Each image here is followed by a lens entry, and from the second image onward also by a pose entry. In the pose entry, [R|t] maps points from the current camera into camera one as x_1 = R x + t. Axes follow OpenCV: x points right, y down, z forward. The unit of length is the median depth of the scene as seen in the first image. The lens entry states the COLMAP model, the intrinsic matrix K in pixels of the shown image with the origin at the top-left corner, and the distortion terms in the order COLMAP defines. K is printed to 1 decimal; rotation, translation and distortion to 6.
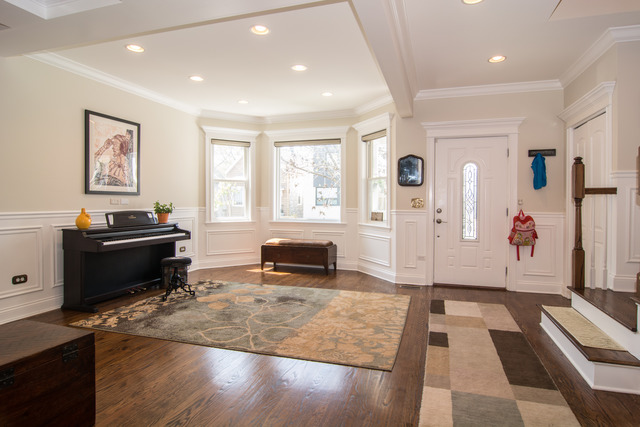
lens RADIAL K [[351.0, 0, 320.8], [0, 351.0, 210.6], [0, 0, 1]] dist [-0.002549, -0.000160]
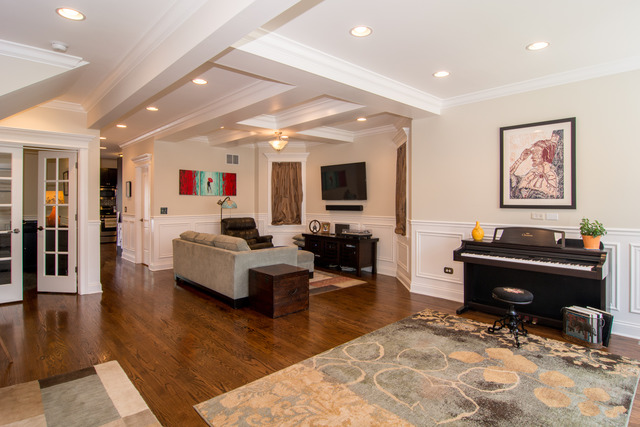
lens RADIAL K [[351.0, 0, 314.9], [0, 351.0, 199.6], [0, 0, 1]] dist [-0.002549, -0.000160]
pose [[-0.483946, -0.008880, -0.875053, 0.567662], [-0.026384, 0.999642, 0.004447, -0.069505], [0.874700, 0.025239, -0.484007, 1.133102]]
